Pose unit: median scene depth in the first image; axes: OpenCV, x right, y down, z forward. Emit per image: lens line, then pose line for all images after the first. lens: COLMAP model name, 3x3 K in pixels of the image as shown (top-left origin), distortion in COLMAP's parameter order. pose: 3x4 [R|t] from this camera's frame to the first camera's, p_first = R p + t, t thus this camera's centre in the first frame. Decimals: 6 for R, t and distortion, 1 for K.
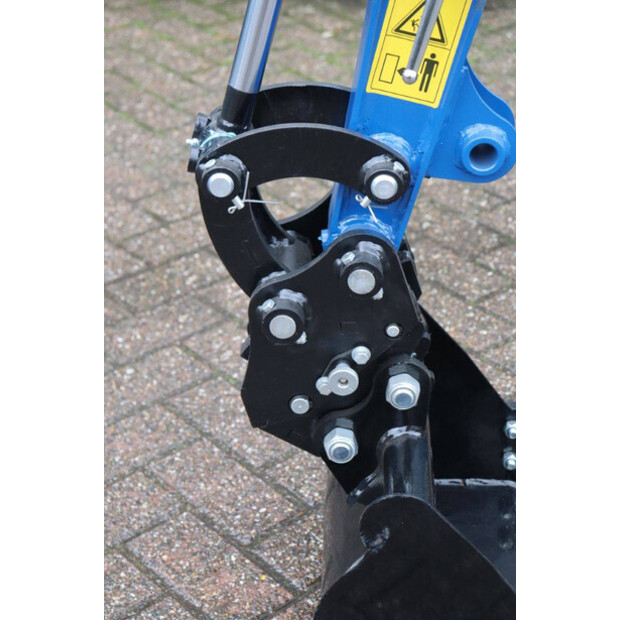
lens RADIAL K [[1452.4, 0, 310.0], [0, 1452.4, 310.0], [0, 0, 1]] dist [0.454561, -0.086161]
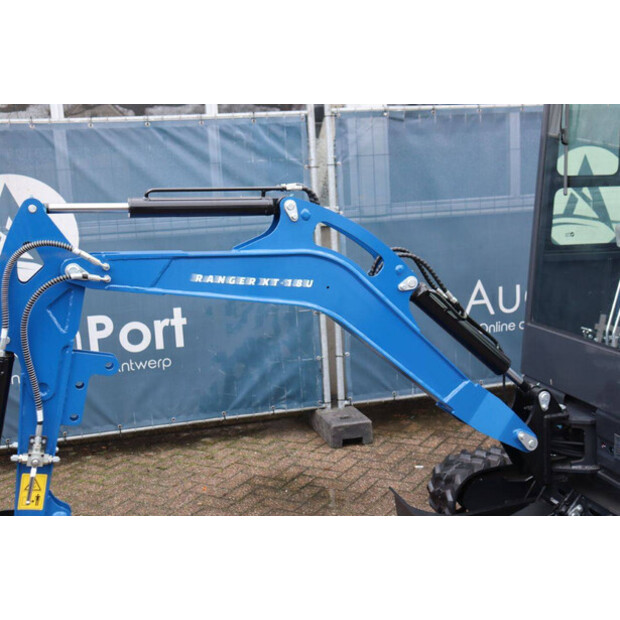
lens RADIAL K [[778.2, 0, 316.0], [0, 778.2, 308.5], [0, 0, 1]] dist [-0.016084, 0.228600]
pose [[0.938328, -0.125466, 0.322179, 0.147251], [0.230561, 0.921461, -0.312652, 0.129141], [-0.257648, 0.367652, 0.893560, -0.843455]]
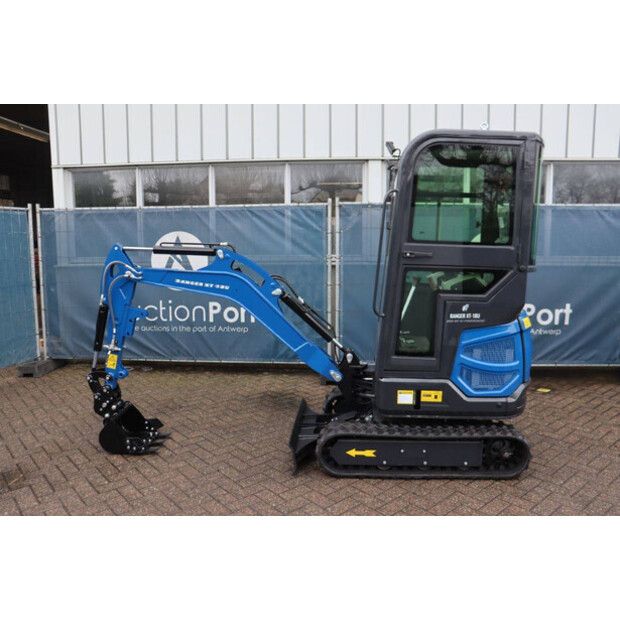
lens RADIAL K [[518.2, 0, 318.0], [0, 518.2, 310.4], [0, 0, 1]] dist [-0.169861, 0.158994]
pose [[0.999615, -0.027393, 0.004395, 1.158943], [0.027075, 0.928622, -0.370038, 0.603218], [0.006055, 0.370014, 0.929006, -1.650279]]
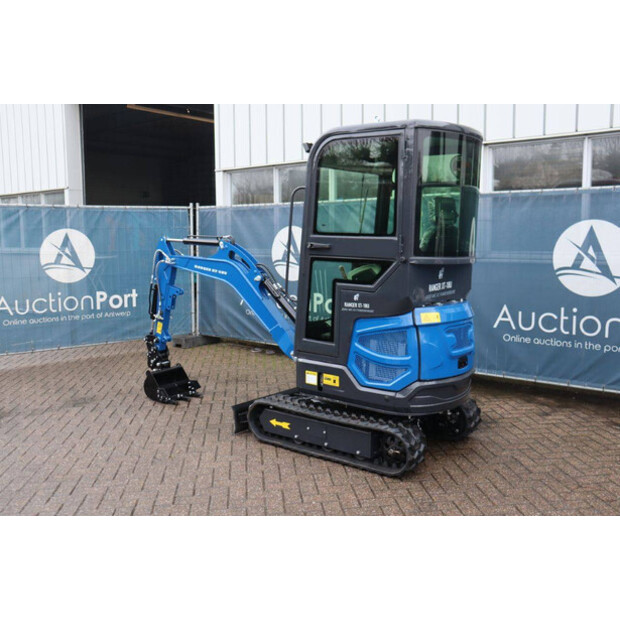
lens RADIAL K [[608.9, 0, 319.1], [0, 608.9, 309.4], [0, 0, 1]] dist [-0.077306, 0.002572]
pose [[0.832327, 0.037206, -0.553035, 3.244016], [-0.251590, 0.914402, -0.317129, 0.747879], [0.493897, 0.403093, 0.770442, -1.749417]]
